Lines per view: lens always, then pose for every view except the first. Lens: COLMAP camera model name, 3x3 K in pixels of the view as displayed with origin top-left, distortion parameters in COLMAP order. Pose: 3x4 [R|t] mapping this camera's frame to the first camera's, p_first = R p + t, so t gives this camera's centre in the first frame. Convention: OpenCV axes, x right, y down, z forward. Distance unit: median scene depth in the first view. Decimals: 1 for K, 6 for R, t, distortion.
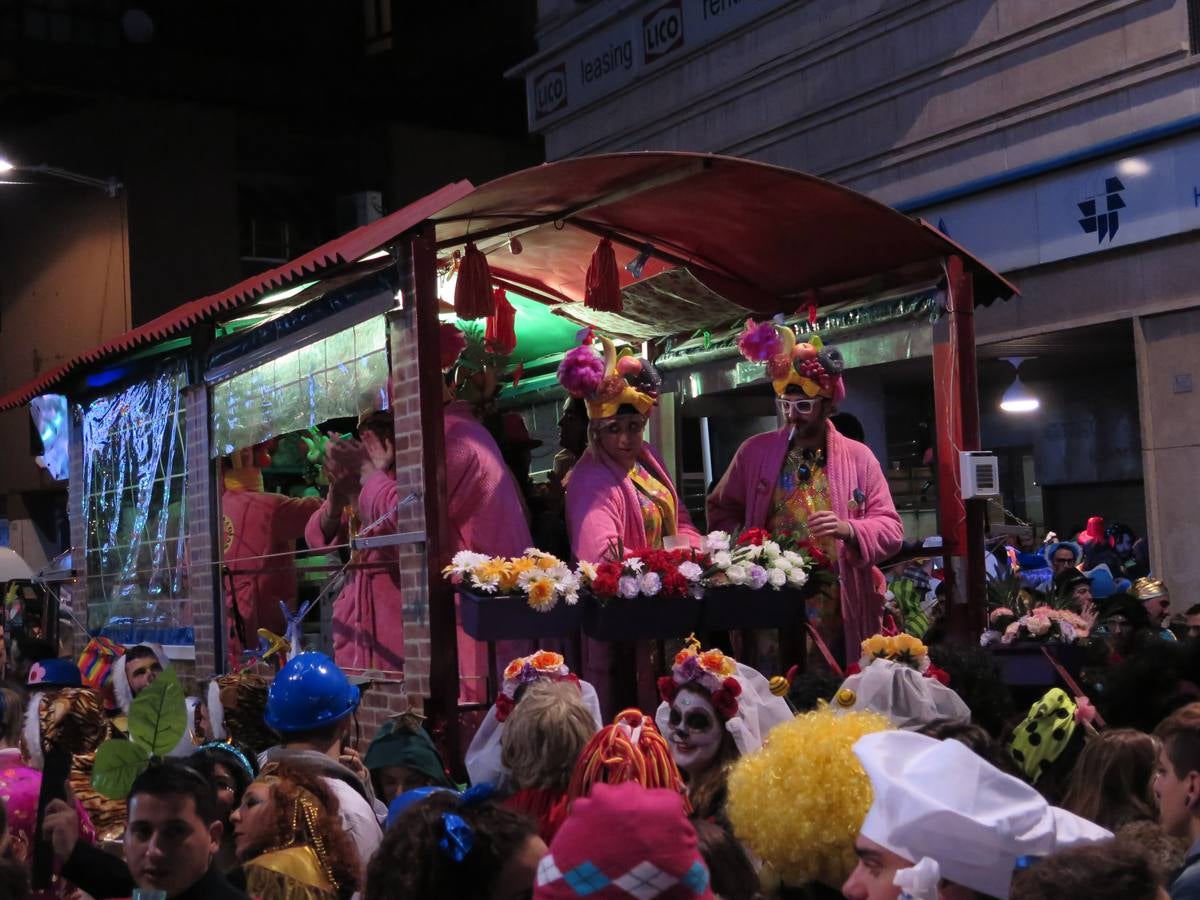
lens RADIAL K [[1929.3, 0, 600.0], [0, 1929.3, 450.0], [0, 0, 1]] dist [-0.007991, -0.070670]
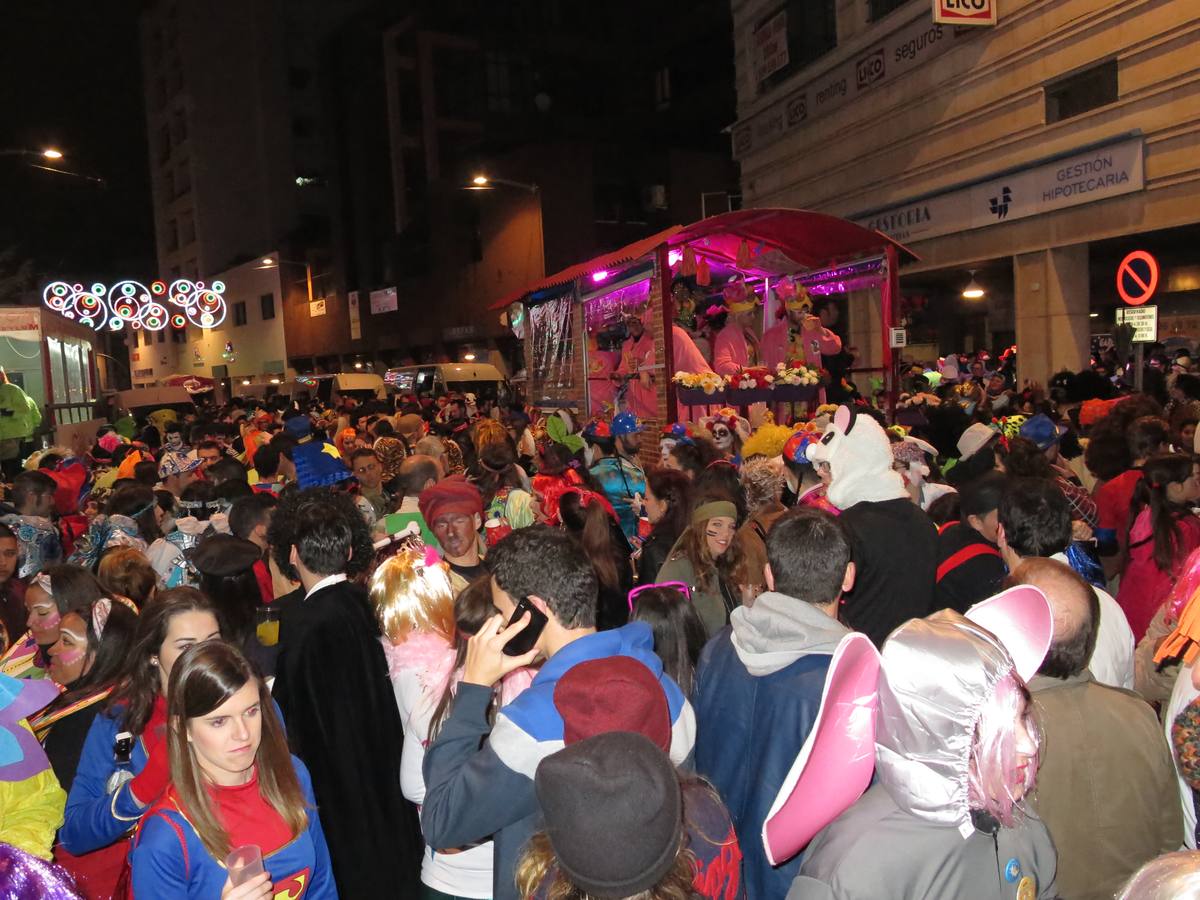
lens RADIAL K [[1007.9, 0, 600.0], [0, 1007.9, 450.0], [0, 0, 1]] dist [-0.018355, -0.000371]
pose [[0.984462, 0.011012, -0.175253, 0.057210], [0.013231, 0.990543, 0.136564, -0.026659], [0.175099, -0.136761, 0.975006, -0.328331]]
